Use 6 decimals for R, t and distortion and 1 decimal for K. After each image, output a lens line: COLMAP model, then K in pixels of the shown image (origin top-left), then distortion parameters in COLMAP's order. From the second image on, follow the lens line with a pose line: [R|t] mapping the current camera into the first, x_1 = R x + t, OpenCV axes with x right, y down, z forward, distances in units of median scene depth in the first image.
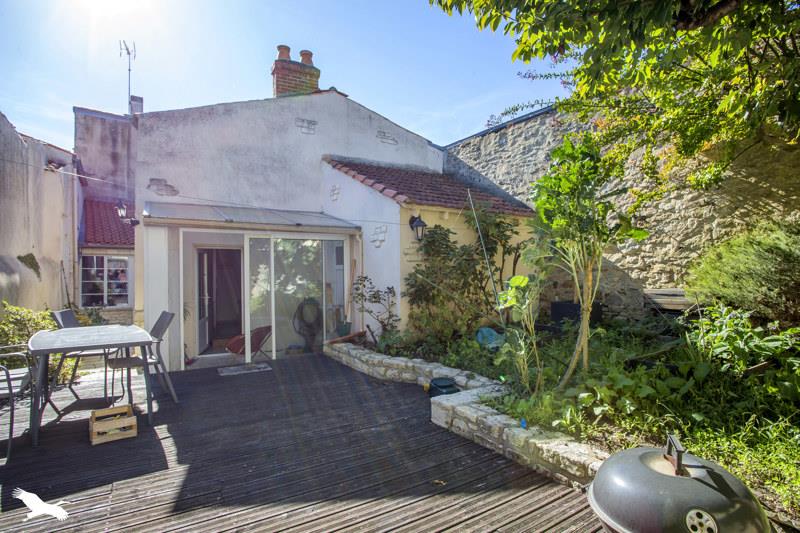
lens RADIAL K [[419.0, 0, 401.9], [0, 419.0, 269.4], [0, 0, 1]] dist [-0.000795, -0.000031]
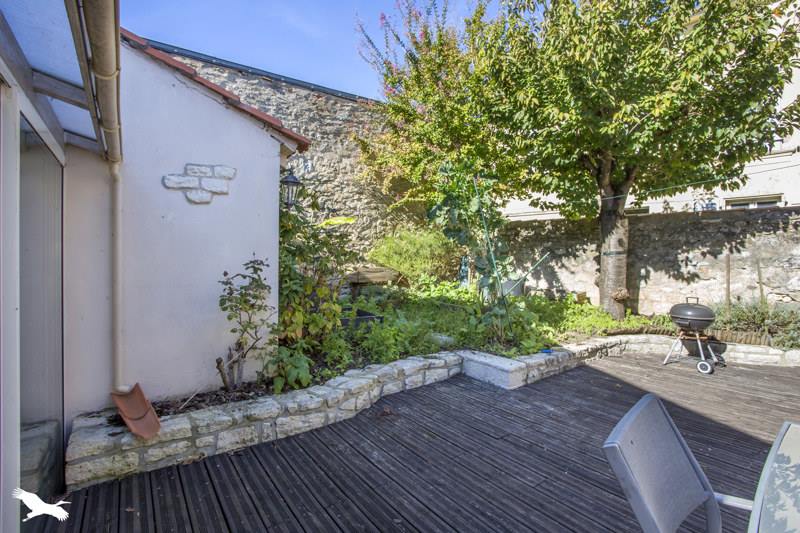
lens RADIAL K [[403.7, 0, 402.0], [0, 403.7, 263.4], [0, 0, 1]] dist [-0.002443, -0.000080]
pose [[-0.008498, -0.012138, 0.999890, -0.664475], [-0.006178, 0.999908, 0.012086, 0.017623], [-0.999945, -0.006074, -0.008573, 0.889909]]
